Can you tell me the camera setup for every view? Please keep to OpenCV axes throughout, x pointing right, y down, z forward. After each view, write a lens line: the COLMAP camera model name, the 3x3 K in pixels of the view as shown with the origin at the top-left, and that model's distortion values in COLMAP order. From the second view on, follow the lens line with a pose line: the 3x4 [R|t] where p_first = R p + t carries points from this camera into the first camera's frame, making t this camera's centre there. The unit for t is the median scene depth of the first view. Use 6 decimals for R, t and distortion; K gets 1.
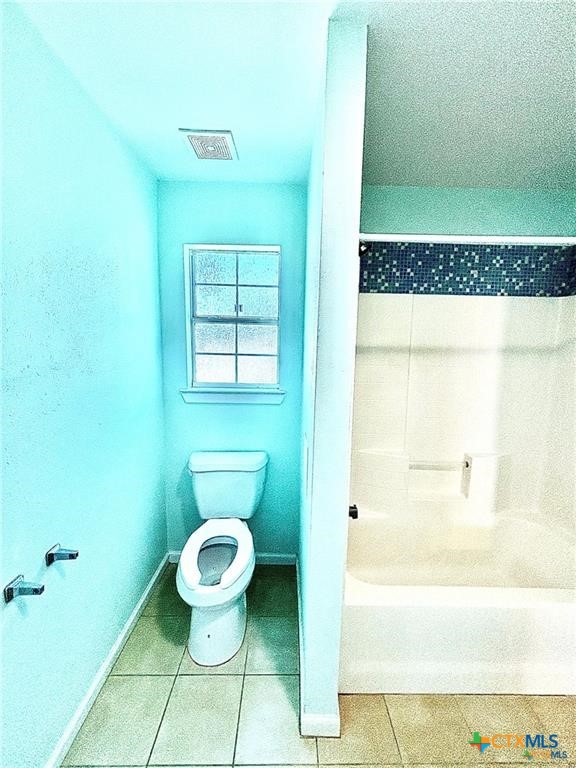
lens RADIAL K [[313.3, 0, 290.3], [0, 313.3, 385.9], [0, 0, 1]] dist [0.004210, 0.000255]
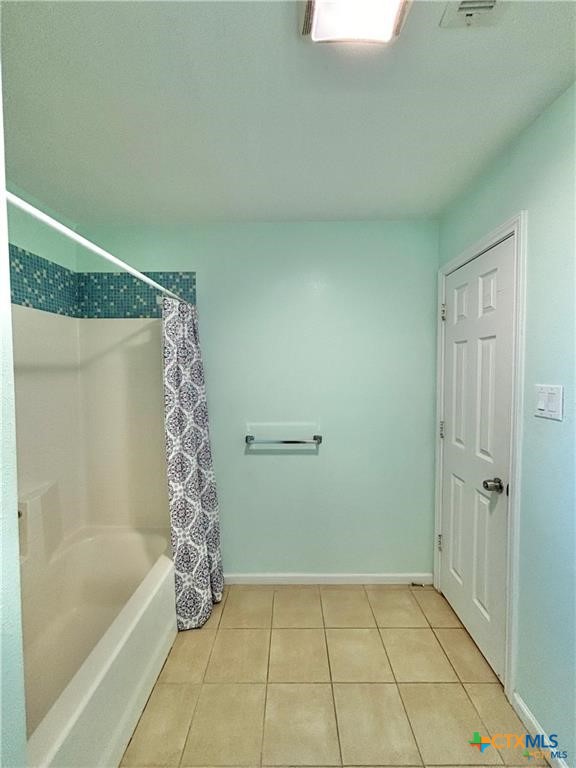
lens RADIAL K [[313.3, 0, 289.5], [0, 313.3, 385.3], [0, 0, 1]] dist [0.004210, 0.000255]
pose [[0.049529, -0.060775, 0.996922, -0.175265], [0.113342, 0.992041, 0.054847, -0.035305], [-0.992321, 0.110277, 0.056023, 0.252826]]
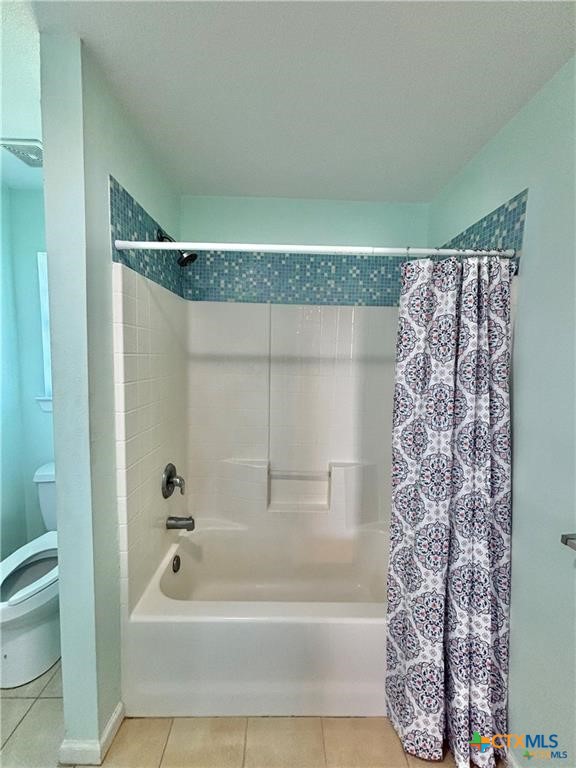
lens RADIAL K [[313.3, 0, 288.7], [0, 313.3, 383.1], [0, 0, 1]] dist [0.004210, 0.000255]
pose [[0.999994, 0.003026, 0.001736, 0.449741], [-0.002983, 0.999708, -0.023974, -0.015378], [-0.001808, 0.023968, 0.999711, 0.006947]]
